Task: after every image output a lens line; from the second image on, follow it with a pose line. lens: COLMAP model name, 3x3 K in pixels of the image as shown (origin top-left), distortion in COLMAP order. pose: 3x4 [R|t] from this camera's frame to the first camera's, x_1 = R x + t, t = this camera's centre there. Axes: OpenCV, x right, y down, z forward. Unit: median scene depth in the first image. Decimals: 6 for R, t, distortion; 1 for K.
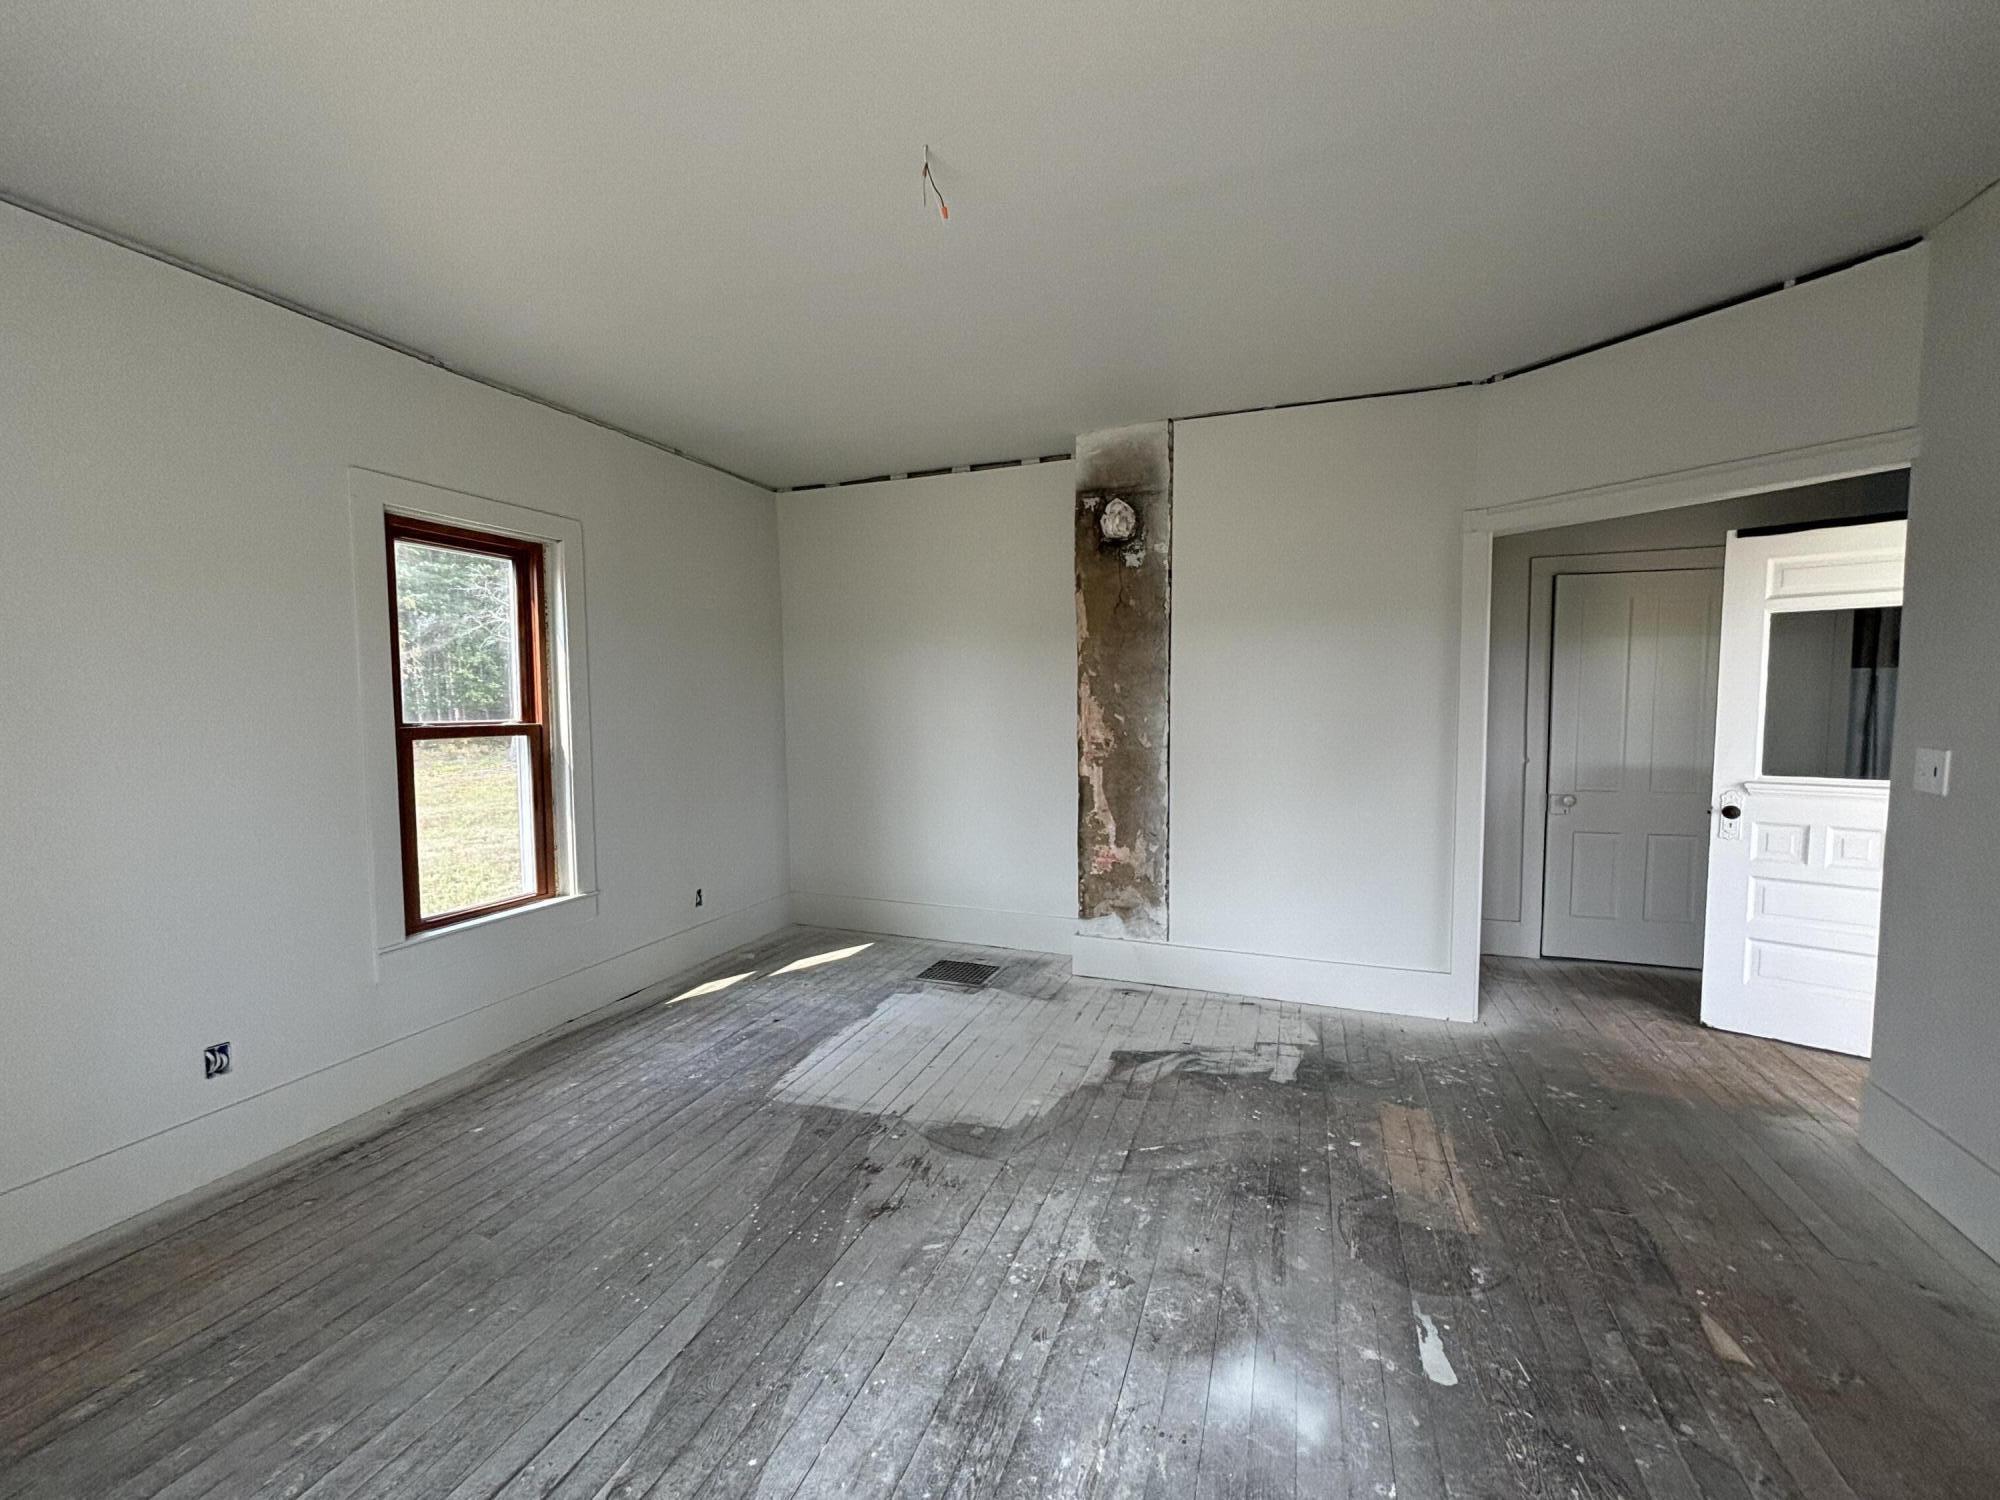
lens RADIAL K [[808.1, 0, 1000.0], [0, 808.1, 750.0], [0, 0, 1]] dist [-0.002509, -0.000439]
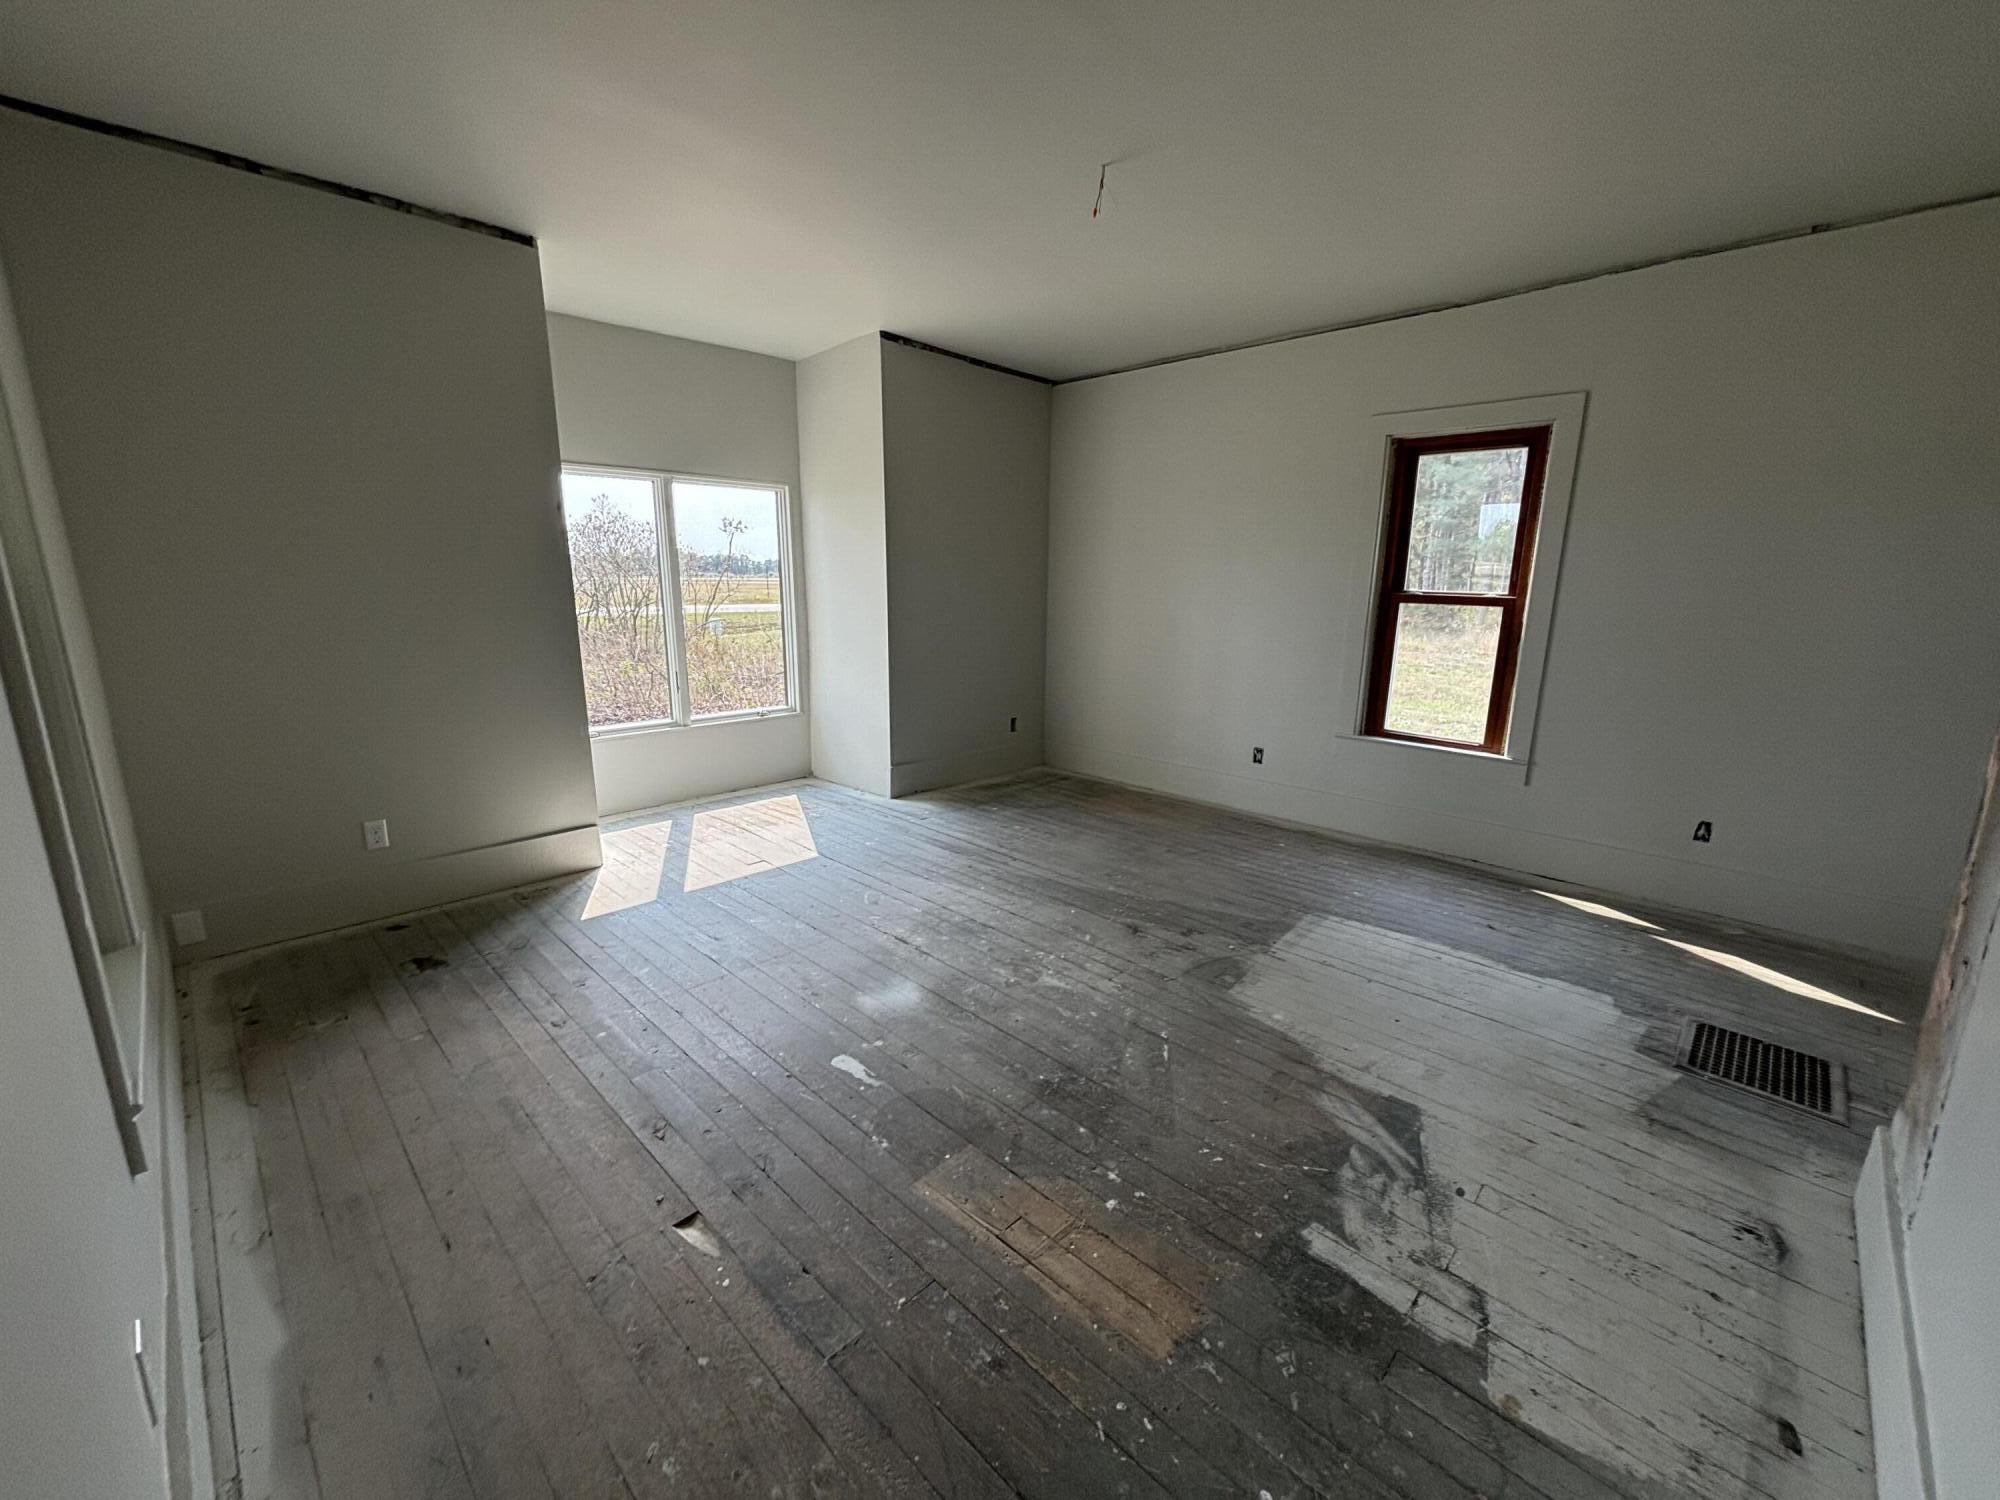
lens RADIAL K [[801.6, 0, 991.3], [0, 801.6, 745.3], [0, 0, 1]] dist [0.011149, -0.000198]
pose [[-0.401514, 0.194699, -0.894918, 0.856703], [-0.073351, 0.967167, 0.243327, -0.059657], [0.912911, 0.163343, -0.374050, 0.905188]]
